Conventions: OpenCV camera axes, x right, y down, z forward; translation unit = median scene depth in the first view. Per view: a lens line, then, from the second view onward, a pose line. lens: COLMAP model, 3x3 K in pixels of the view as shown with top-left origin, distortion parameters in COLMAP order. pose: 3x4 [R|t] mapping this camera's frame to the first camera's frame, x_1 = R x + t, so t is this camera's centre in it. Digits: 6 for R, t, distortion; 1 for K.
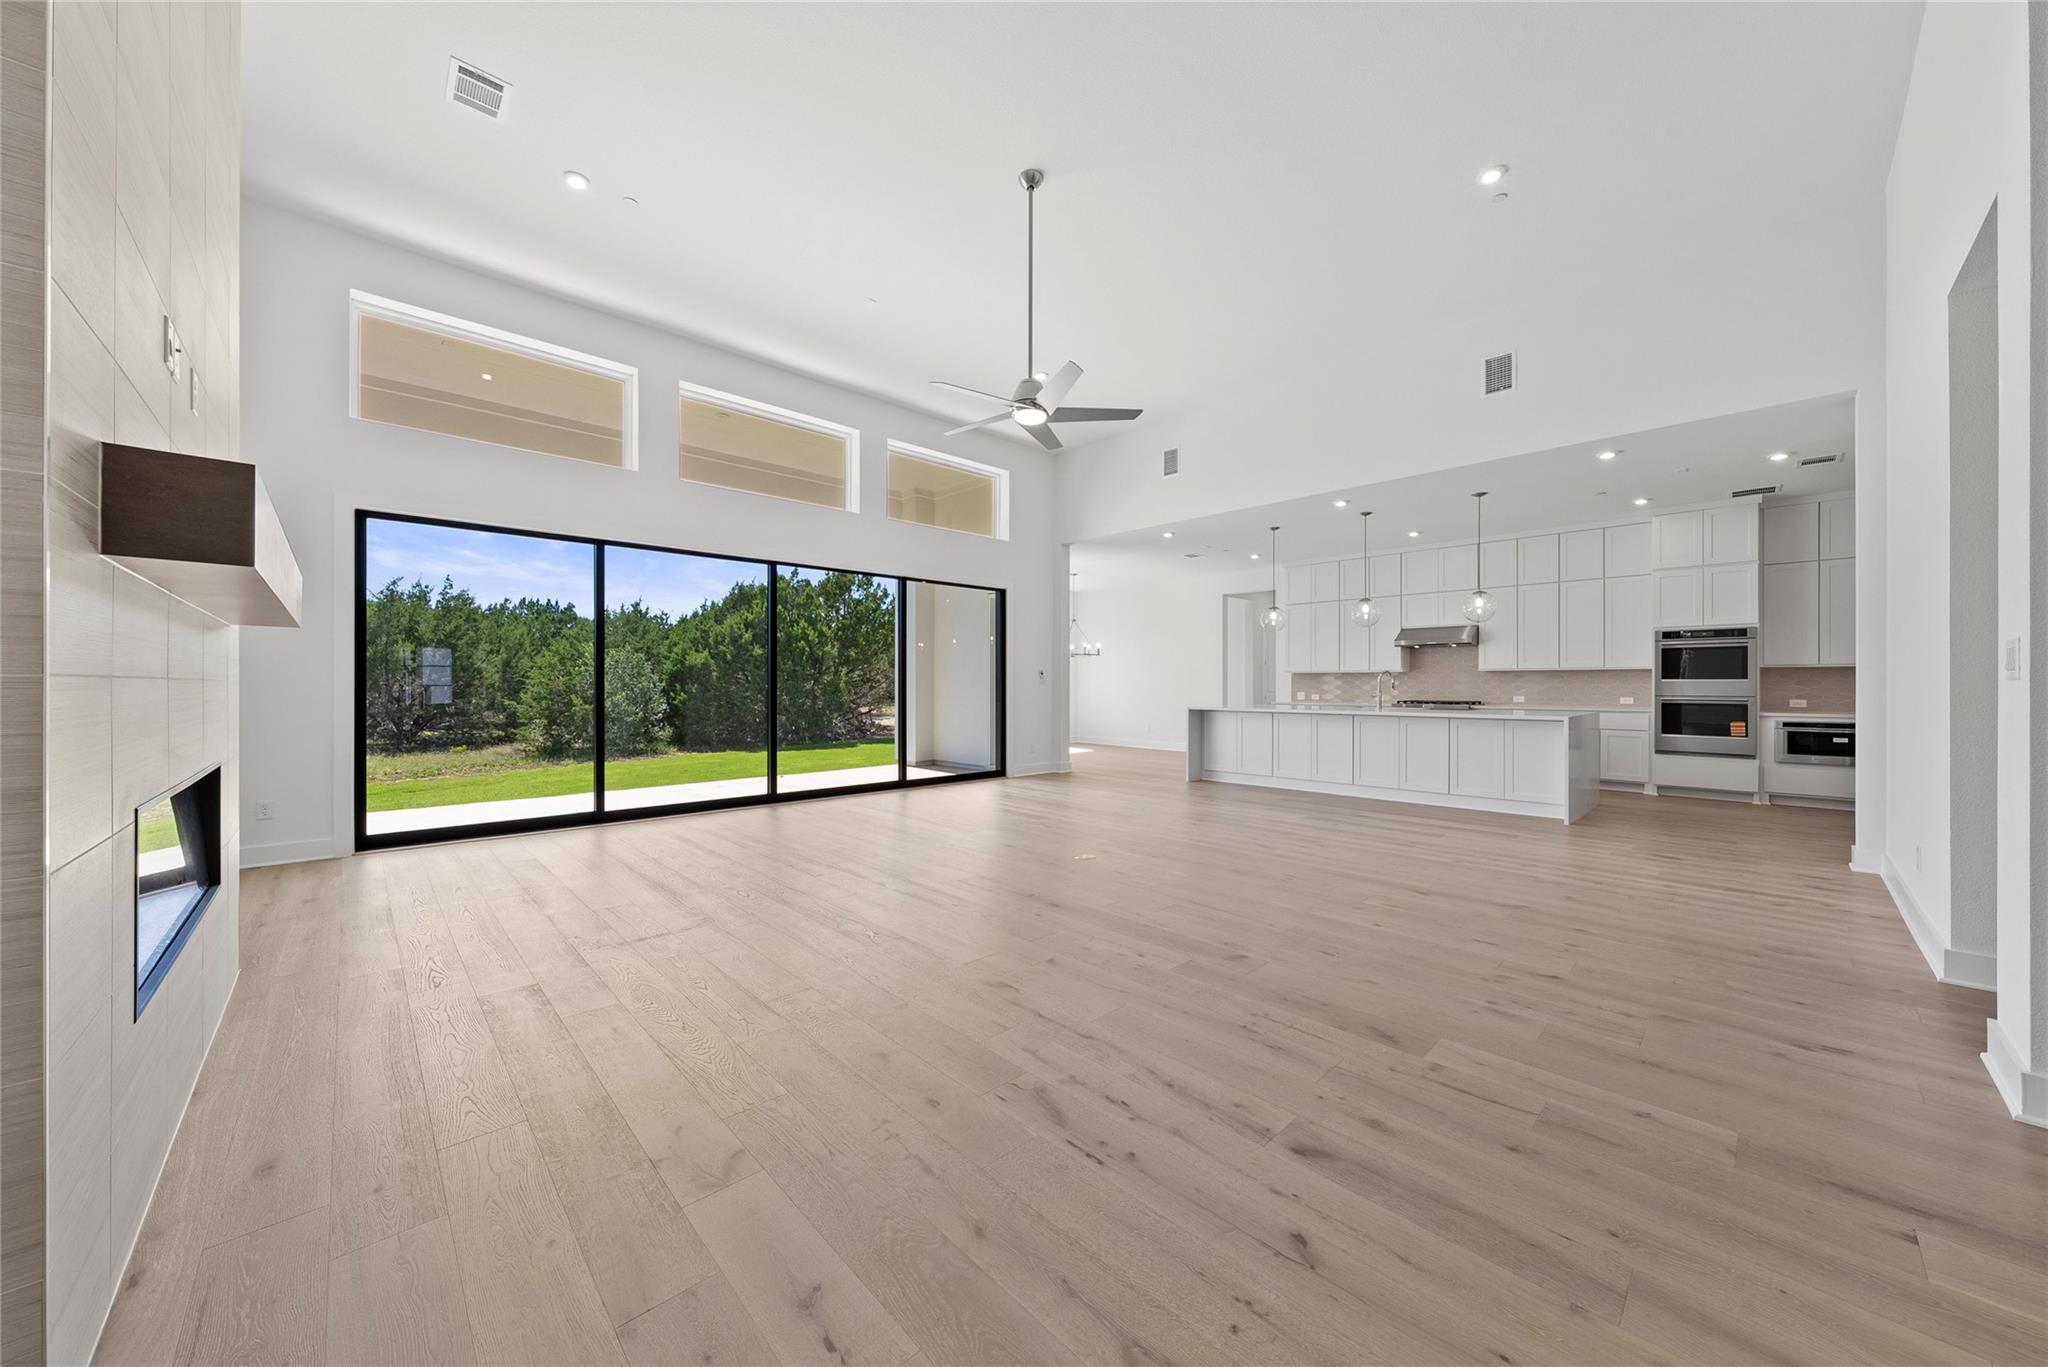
lens RADIAL K [[716.1, 0, 1017.0], [0, 716.1, 680.2], [0, 0, 1]] dist [-0.000707, 0.000079]
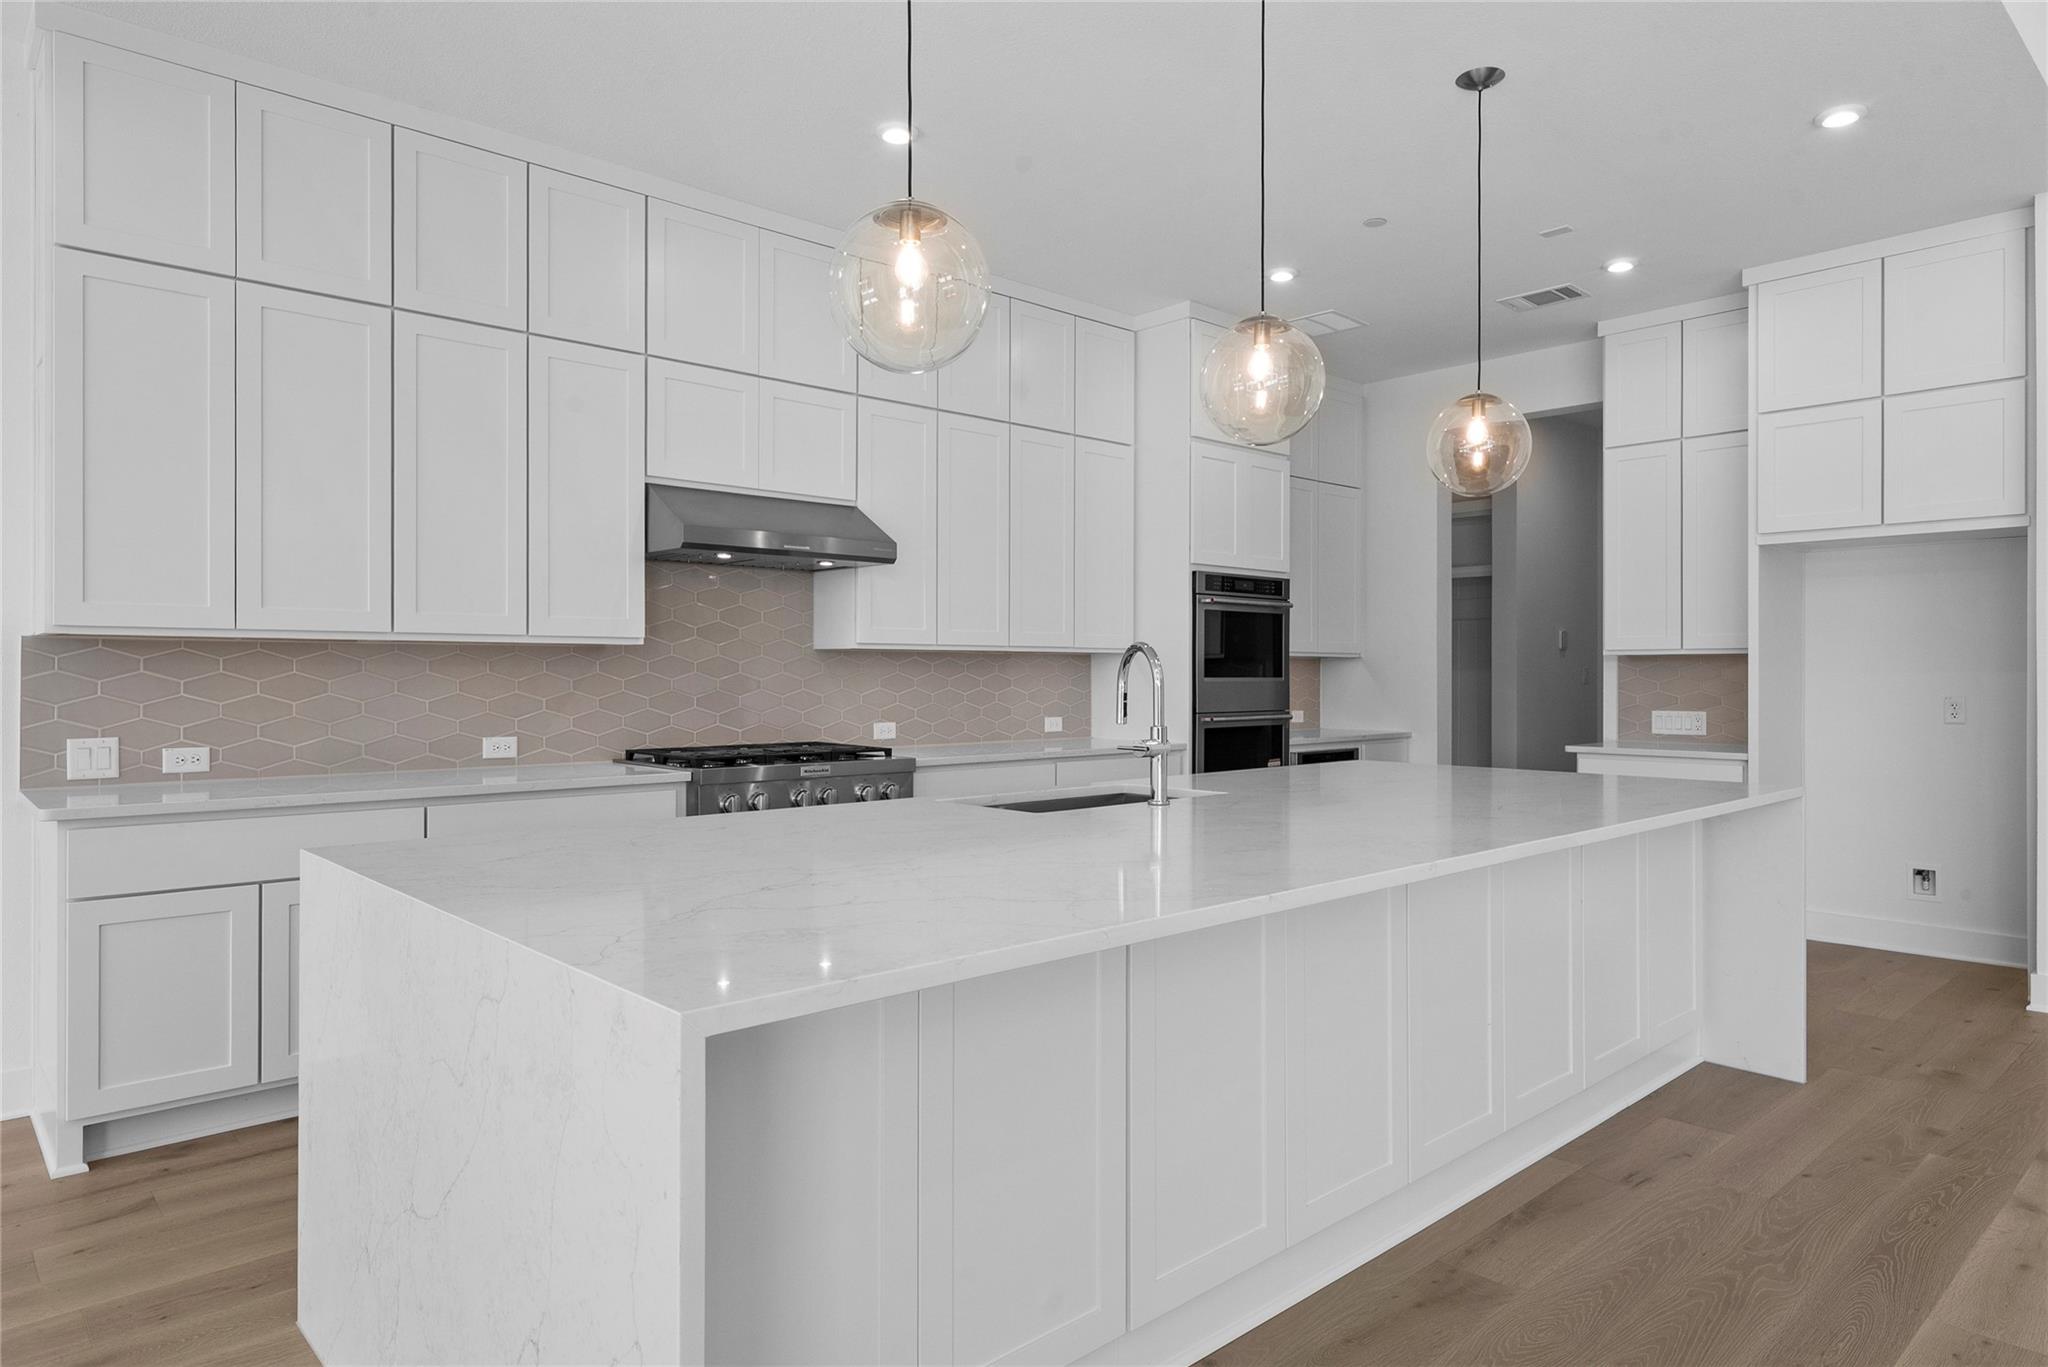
lens RADIAL K [[1231.4, 0, 1024.0], [0, 1231.4, 683.5], [0, 0, 1]] dist [0.000133, 0.000004]
pose [[0.011441, -0.003885, 0.999927, 0.096966], [-0.006874, 0.999969, 0.003963, -0.000289], [-0.999911, -0.006919, 0.011414, 0.898606]]
